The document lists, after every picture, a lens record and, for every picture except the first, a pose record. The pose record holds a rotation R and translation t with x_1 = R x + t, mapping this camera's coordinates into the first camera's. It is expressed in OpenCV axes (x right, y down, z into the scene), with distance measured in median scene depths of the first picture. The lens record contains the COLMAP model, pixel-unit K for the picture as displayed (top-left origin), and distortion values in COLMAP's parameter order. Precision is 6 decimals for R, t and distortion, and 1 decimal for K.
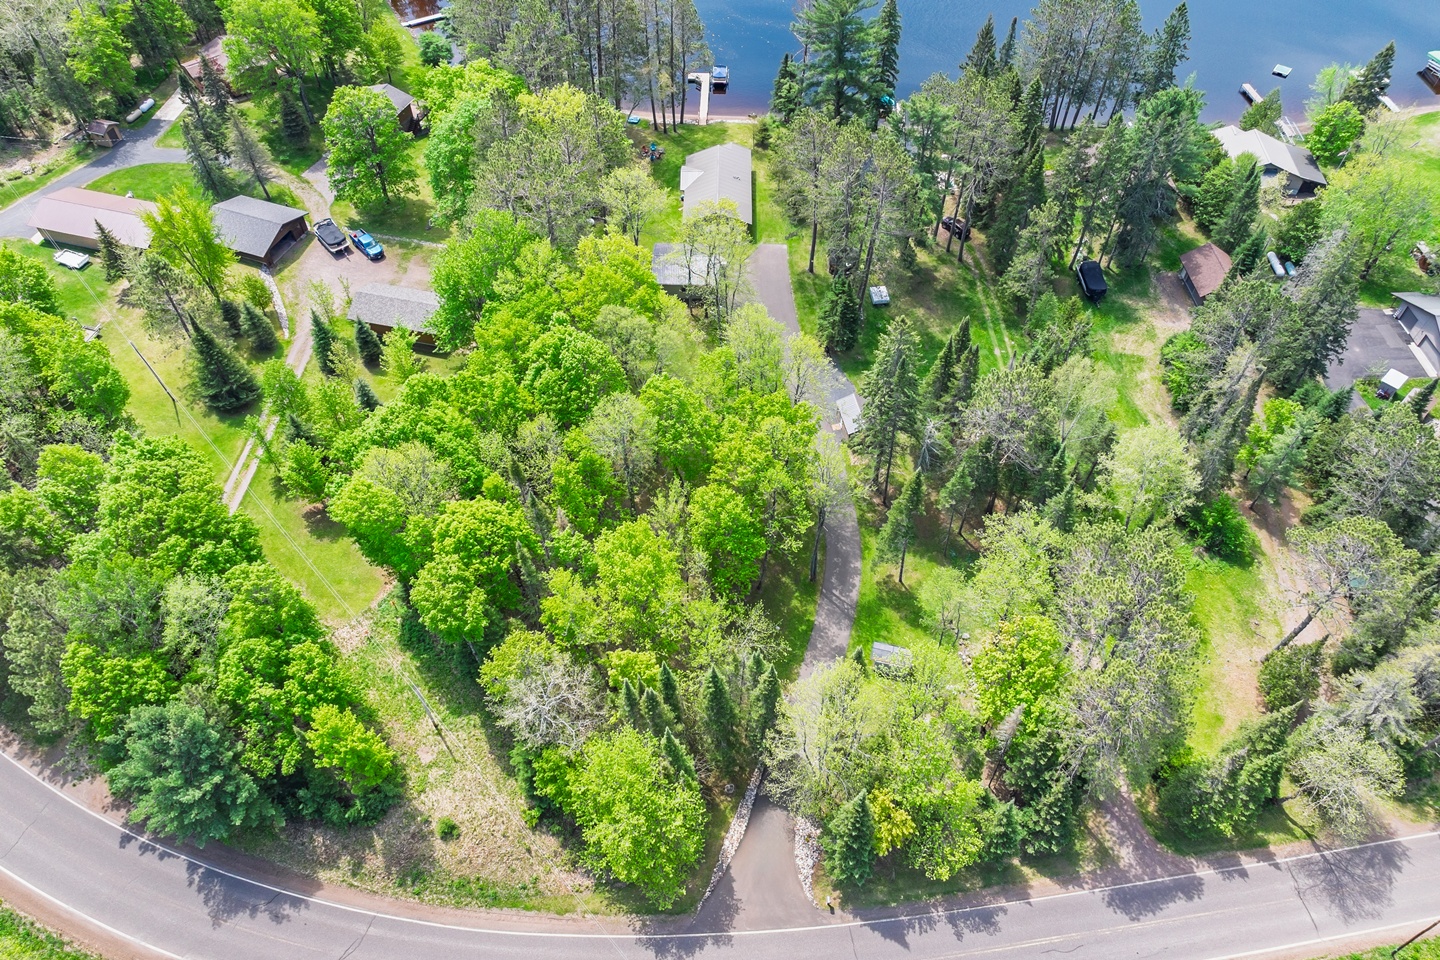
lens RADIAL K [[1009.9, 0, 720.0], [0, 1009.9, 480.0], [0, 0, 1]] dist [-0.032355, 0.021431]
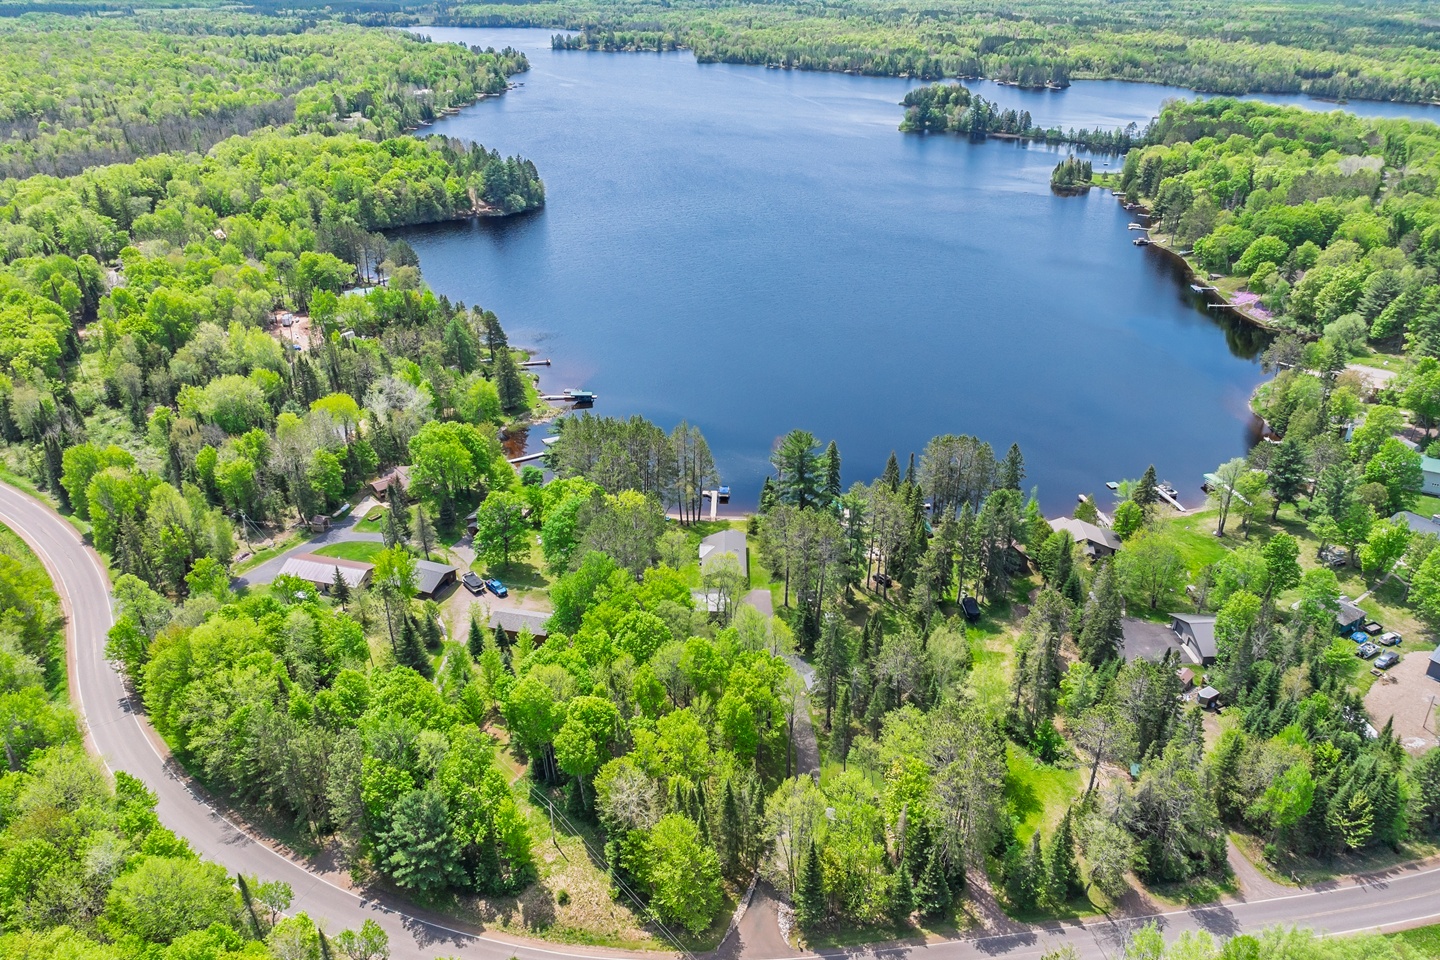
lens RADIAL K [[1009.9, 0, 720.0], [0, 1009.9, 480.0], [0, 0, 1]] dist [-0.032355, 0.021431]
pose [[0.999993, -0.003259, 0.001705, -0.014410], [0.003672, 0.911674, -0.410898, 0.313640], [-0.000215, 0.410902, 0.911680, -0.592269]]
